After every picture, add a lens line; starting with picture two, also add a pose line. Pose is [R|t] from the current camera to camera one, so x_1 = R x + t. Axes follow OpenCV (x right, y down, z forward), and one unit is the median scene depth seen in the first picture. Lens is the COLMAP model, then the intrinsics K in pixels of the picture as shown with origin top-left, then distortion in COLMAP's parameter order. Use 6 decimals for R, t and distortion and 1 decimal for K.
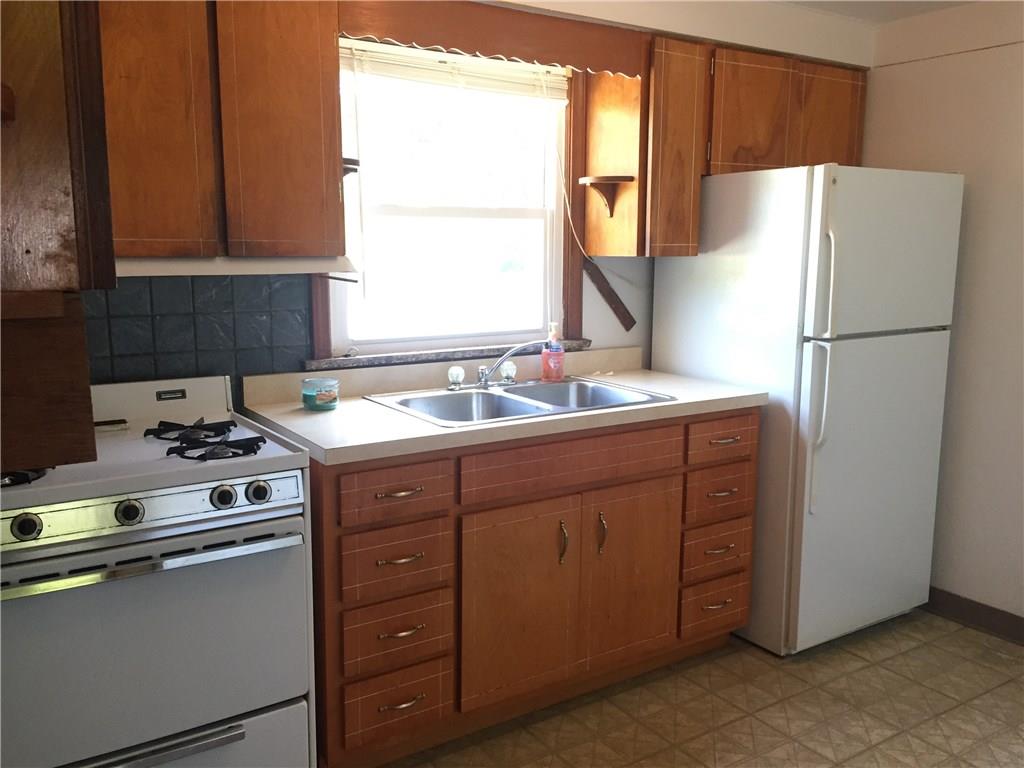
lens RADIAL K [[885.5, 0, 512.0], [0, 885.5, 384.0], [0, 0, 1]] dist [0.109007, -0.153593]
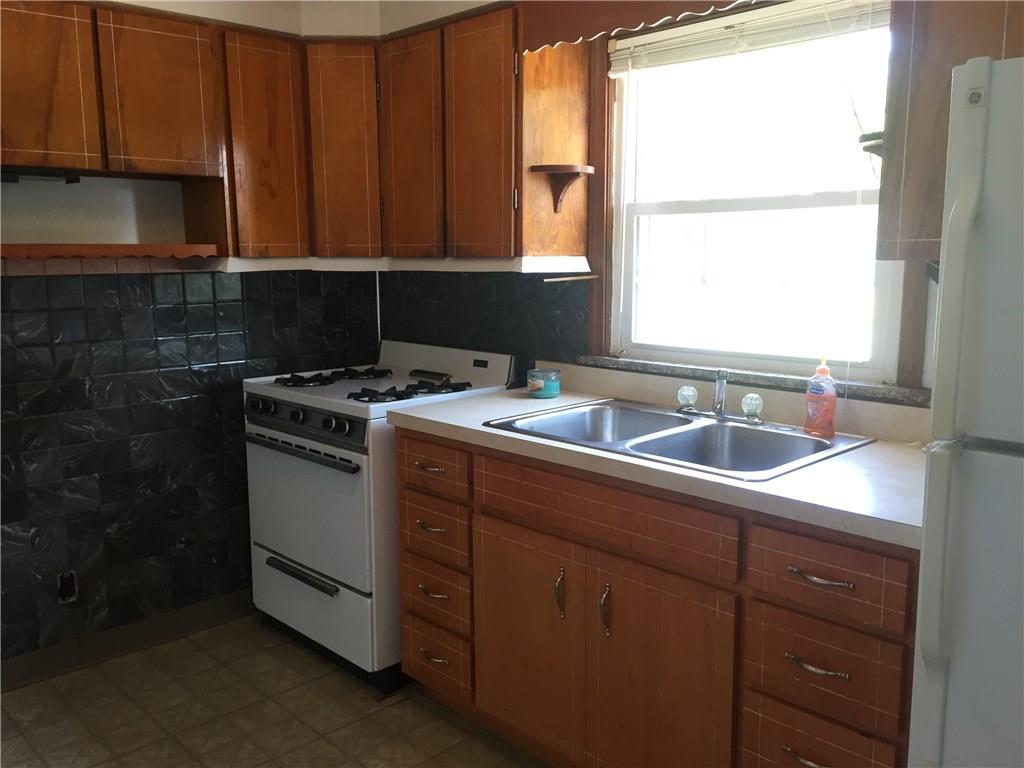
lens RADIAL K [[885.5, 0, 512.0], [0, 885.5, 384.0], [0, 0, 1]] dist [0.109007, -0.153593]
pose [[0.177409, 0.143595, -0.973605, 0.798459], [-0.147990, 0.981941, 0.117858, -0.105450], [0.972947, 0.123175, 0.195456, 0.715882]]
